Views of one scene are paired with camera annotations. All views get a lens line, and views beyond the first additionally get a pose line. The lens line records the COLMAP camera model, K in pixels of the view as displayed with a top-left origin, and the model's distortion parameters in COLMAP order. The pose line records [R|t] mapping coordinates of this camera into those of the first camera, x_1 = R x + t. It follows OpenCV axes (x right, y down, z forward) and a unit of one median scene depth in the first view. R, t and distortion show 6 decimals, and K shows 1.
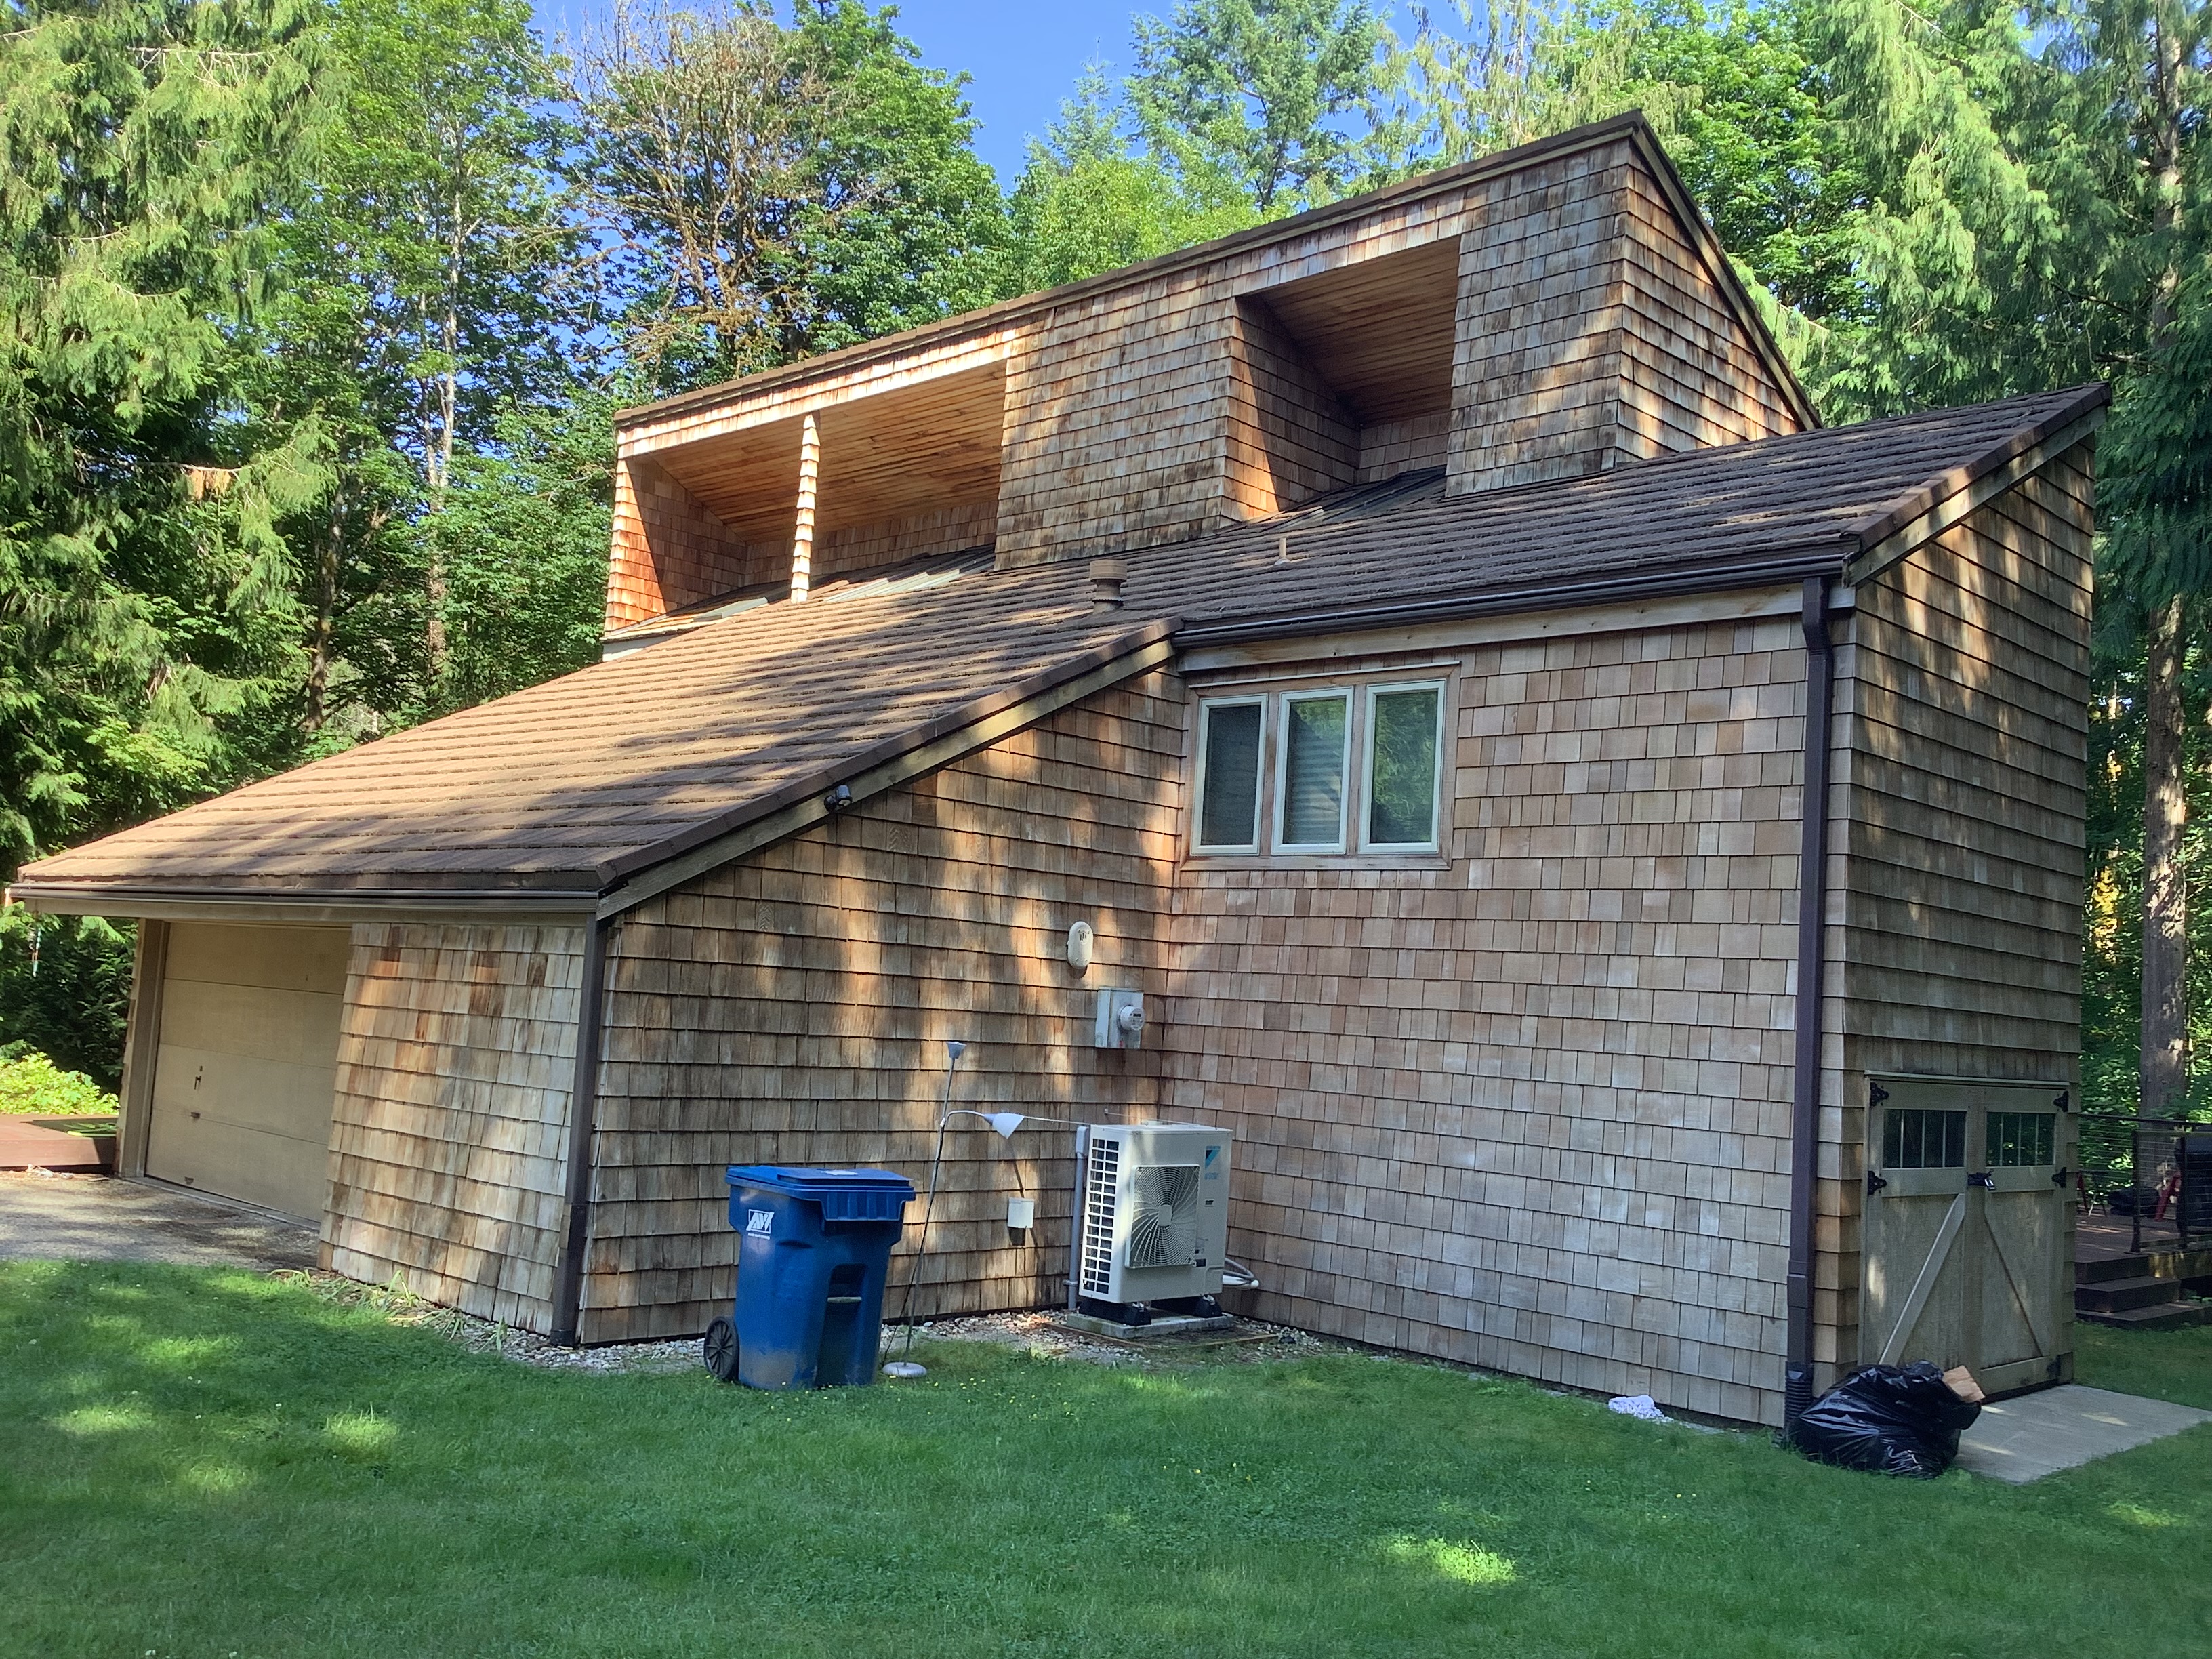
lens RADIAL K [[1999.5, 0, 1105.0], [0, 1999.5, 844.1], [0, 0, 1]] dist [0.100269, -0.191006]
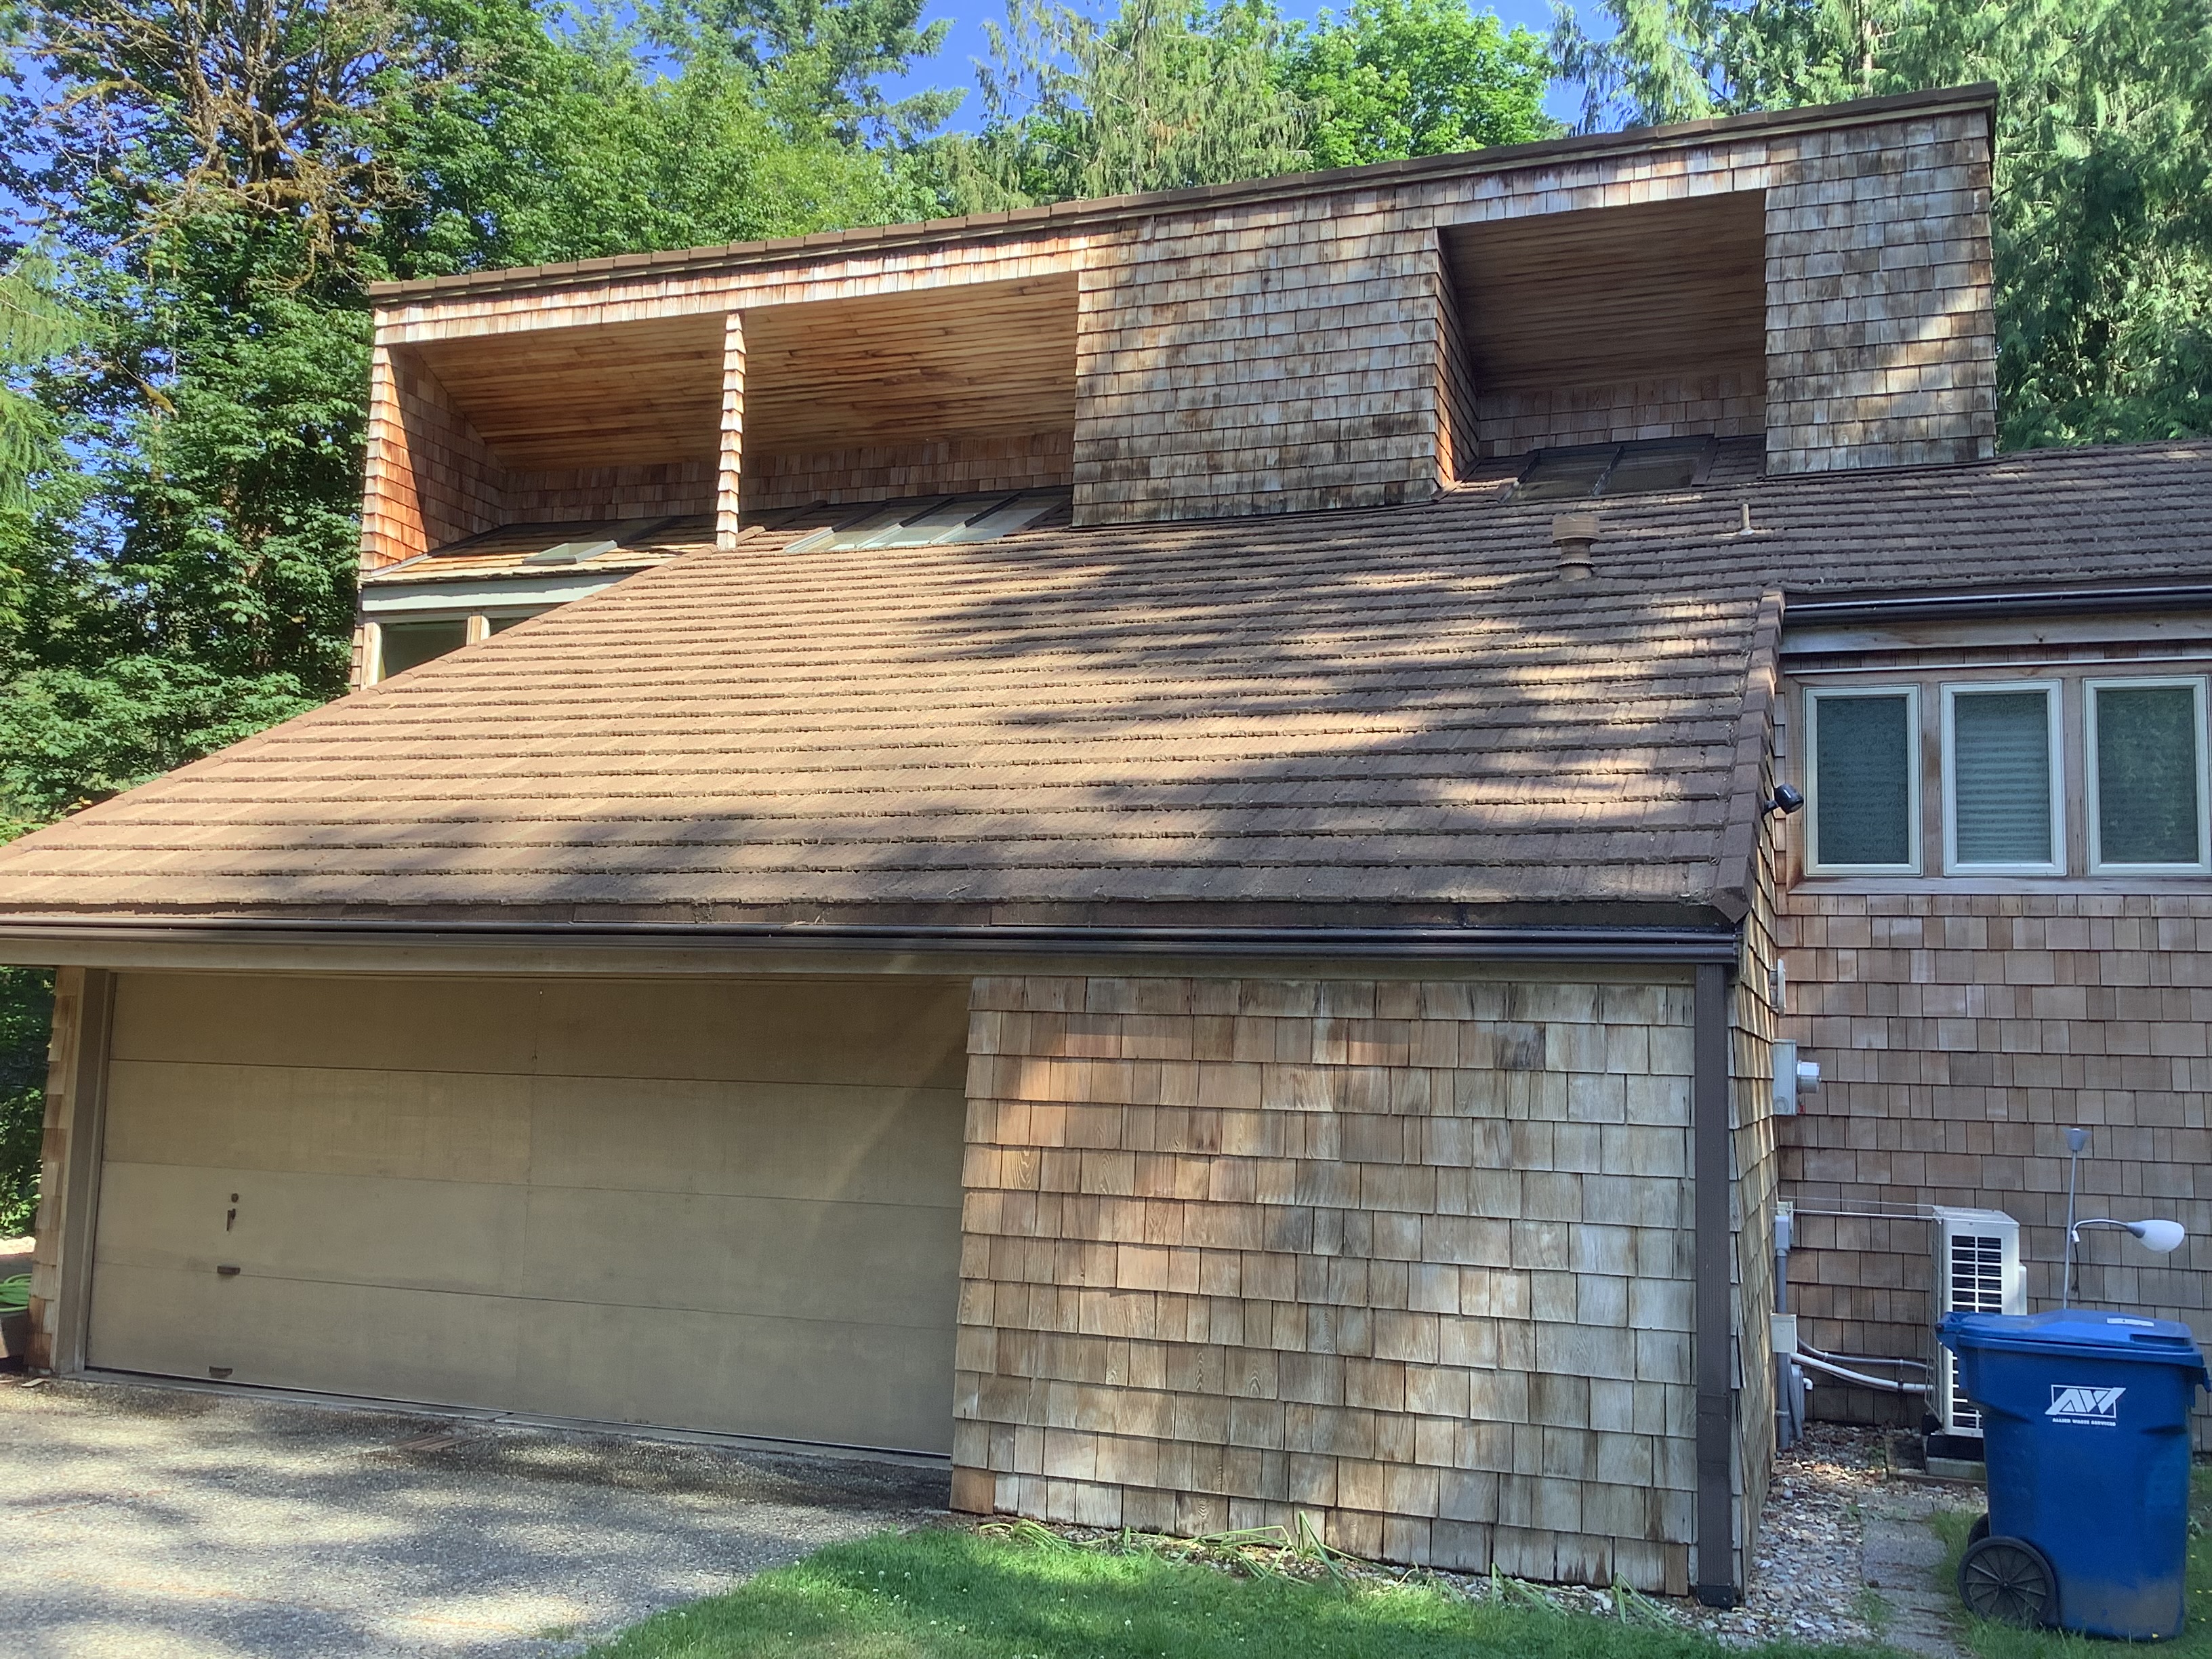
lens RADIAL K [[1999.5, 0, 1087.1], [0, 1999.5, 841.5], [0, 0, 1]] dist [0.100269, -0.191006]
pose [[0.910985, 0.008816, 0.412345, -0.412367], [-0.006545, 0.999955, -0.006918, -0.000706], [-0.412387, 0.003604, 0.911002, 0.260658]]
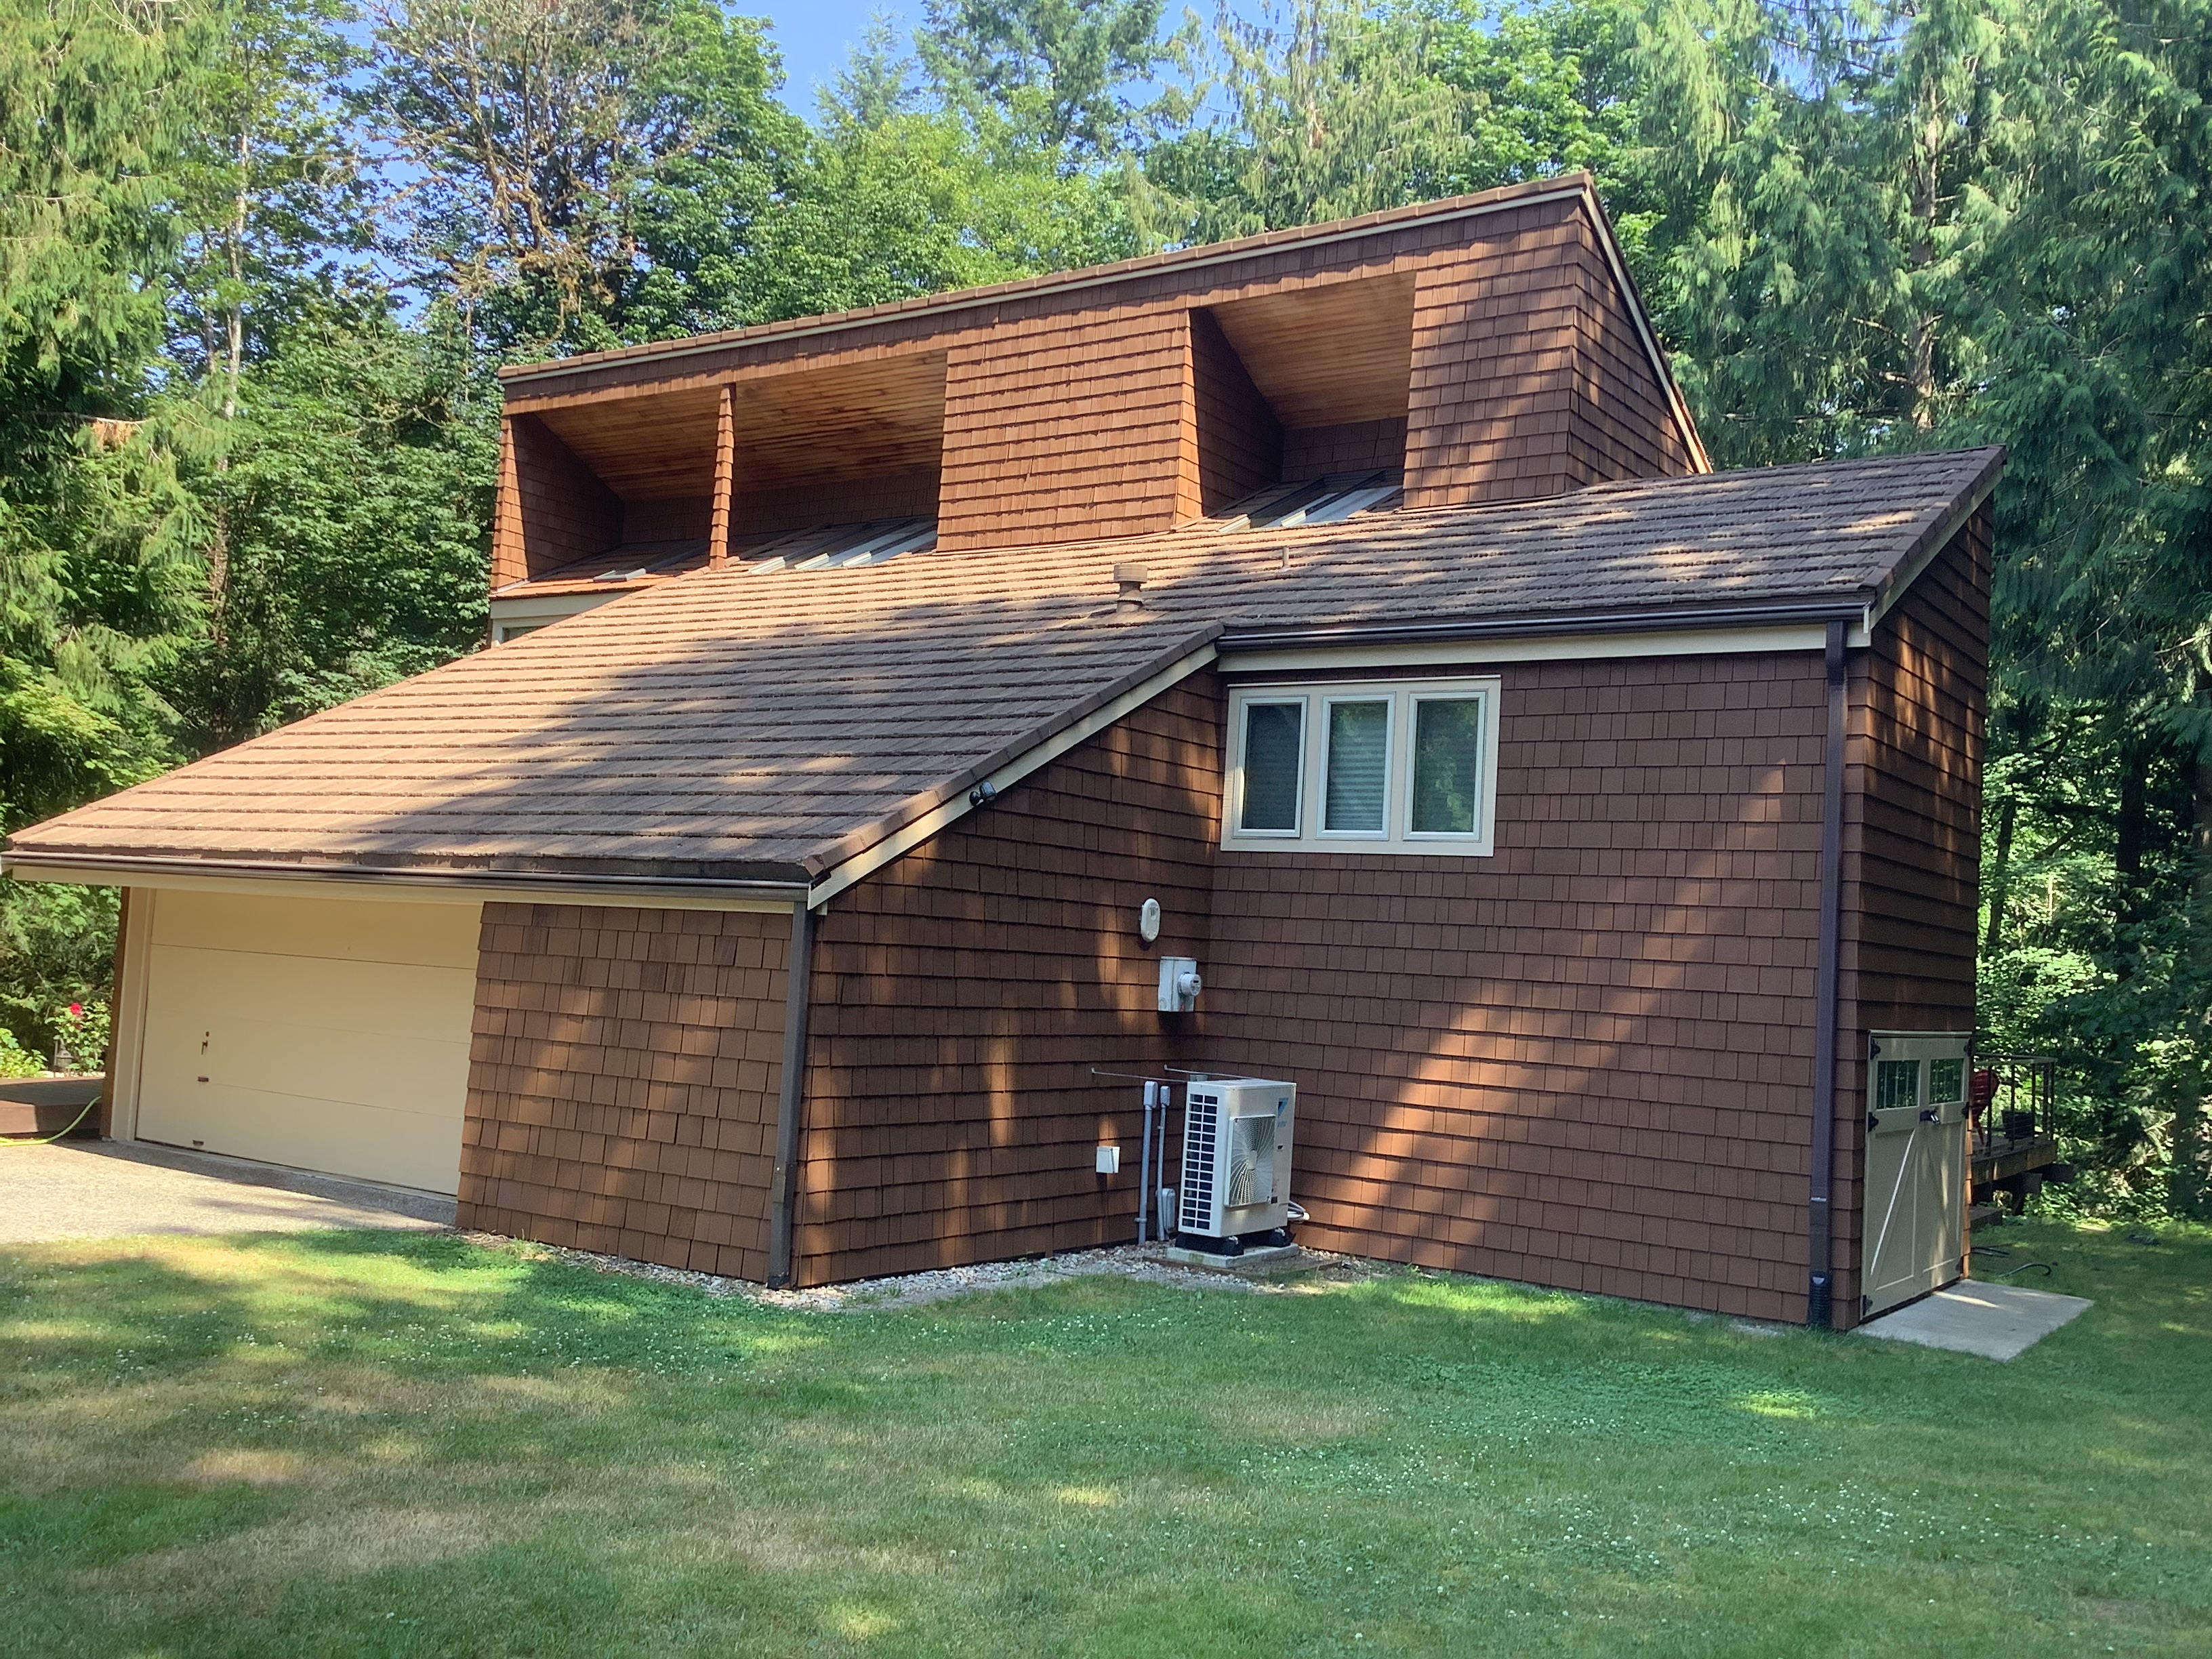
lens RADIAL K [[1999.5, 0, 1100.0], [0, 1999.5, 835.6], [0, 0, 1]] dist [0.100269, -0.191006]
pose [[0.985574, 0.001989, 0.169236, -0.157671], [-0.007624, 0.999438, 0.032654, -0.022569], [-0.169076, -0.033474, 0.985034, -0.064687]]
